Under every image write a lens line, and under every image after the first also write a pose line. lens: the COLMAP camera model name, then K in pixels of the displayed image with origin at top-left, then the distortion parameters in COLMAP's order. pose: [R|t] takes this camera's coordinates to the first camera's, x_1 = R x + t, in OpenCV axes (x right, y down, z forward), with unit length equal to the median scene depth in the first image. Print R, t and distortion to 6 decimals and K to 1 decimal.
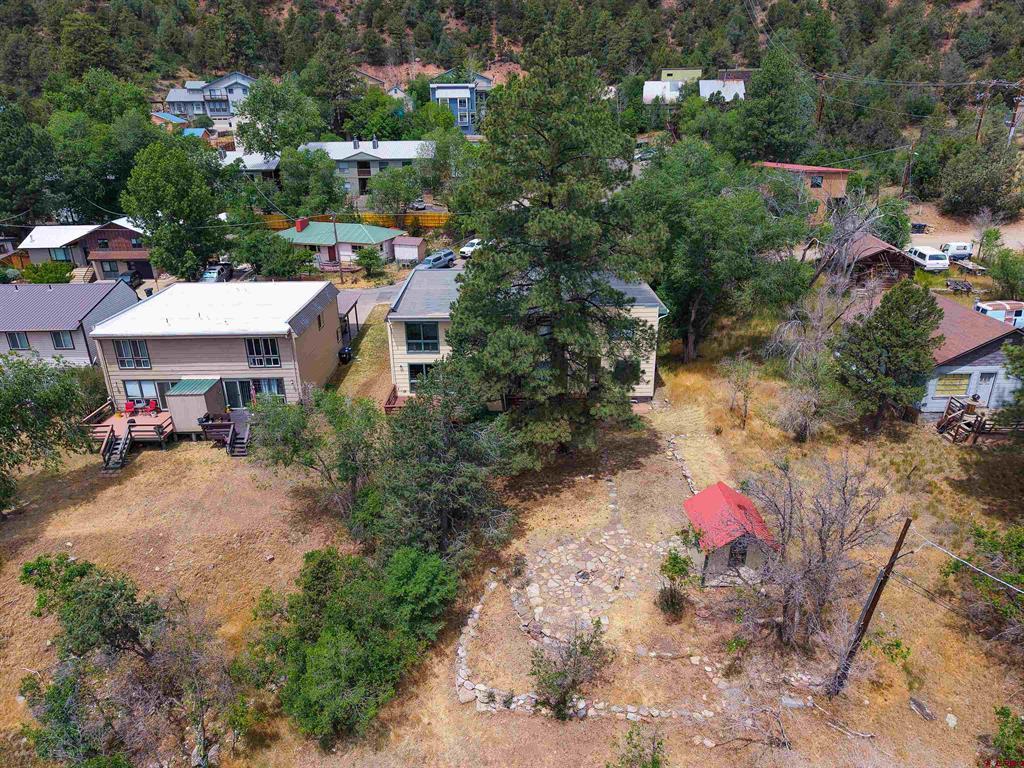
lens RADIAL K [[686.4, 0, 510.2], [0, 686.4, 385.1], [0, 0, 1]] dist [0.029787, -0.028602]
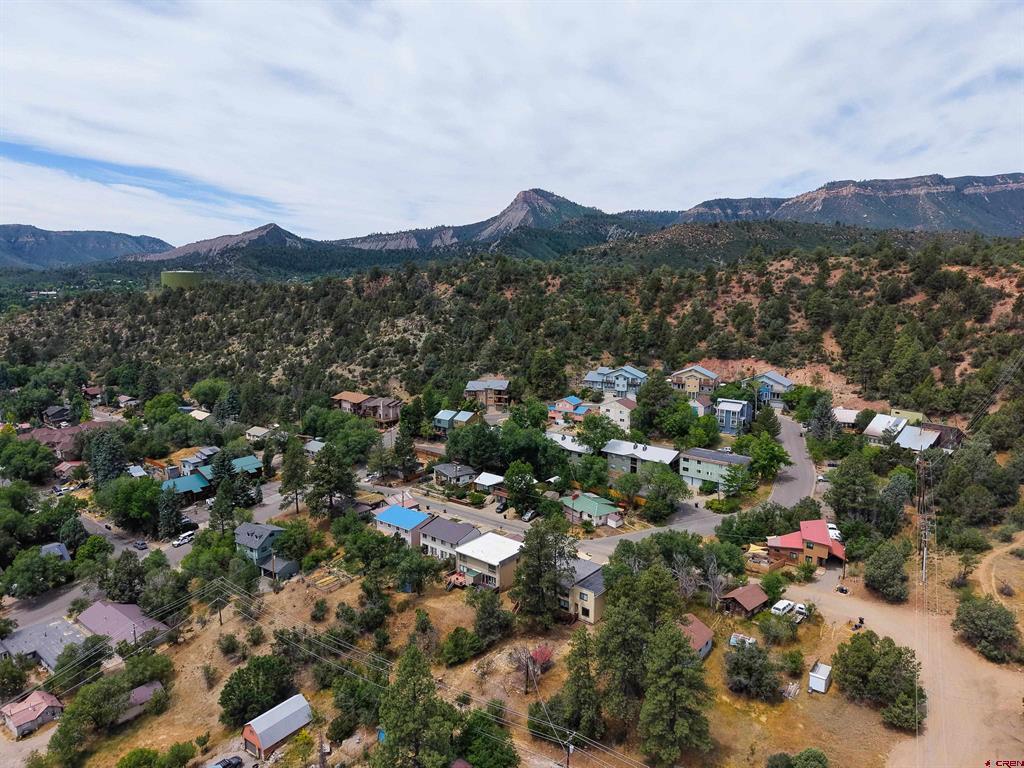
lens RADIAL K [[689.8, 0, 505.6], [0, 689.8, 367.2], [0, 0, 1]] dist [0.042846, -0.065304]
pose [[0.769293, 0.107420, -0.629801, 1.635066], [-0.249673, 0.957923, -0.141587, -0.508874], [0.588091, 0.266166, 0.763743, -1.706455]]
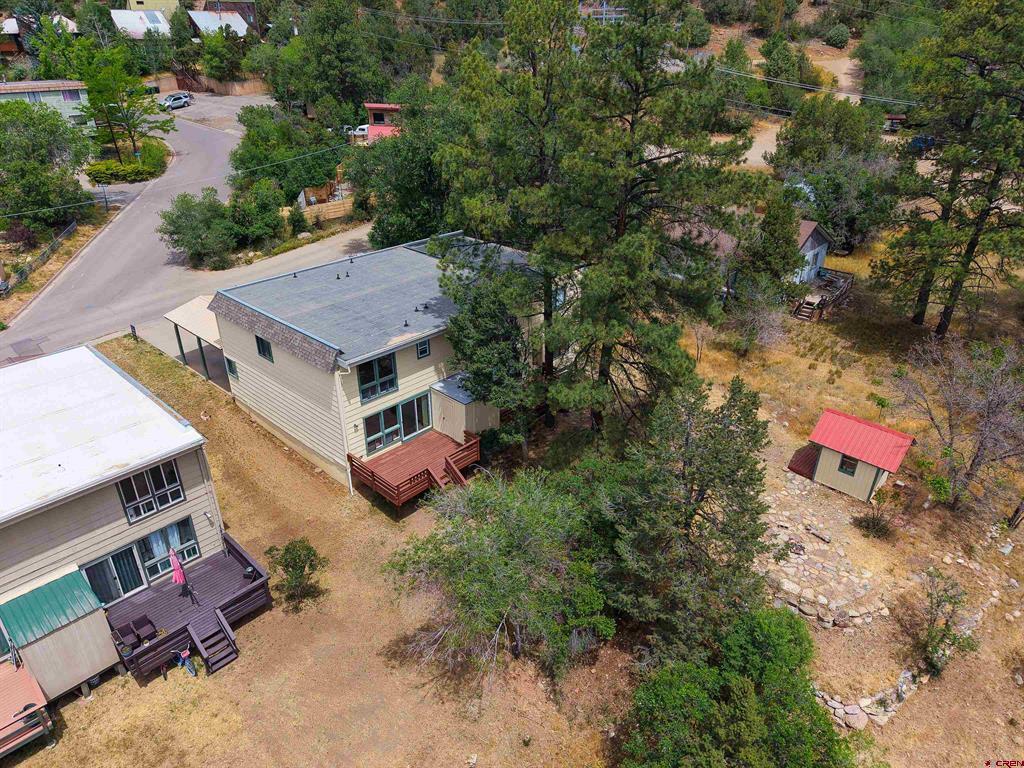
lens RADIAL K [[685.4, 0, 512.0], [0, 685.4, 384.0], [0, 0, 1]] dist [0.039578, -0.030091]
pose [[0.686020, -0.317919, 0.654449, -0.492980], [0.268471, 0.946619, 0.178428, -0.149274], [-0.676239, 0.053295, 0.734752, 0.367005]]
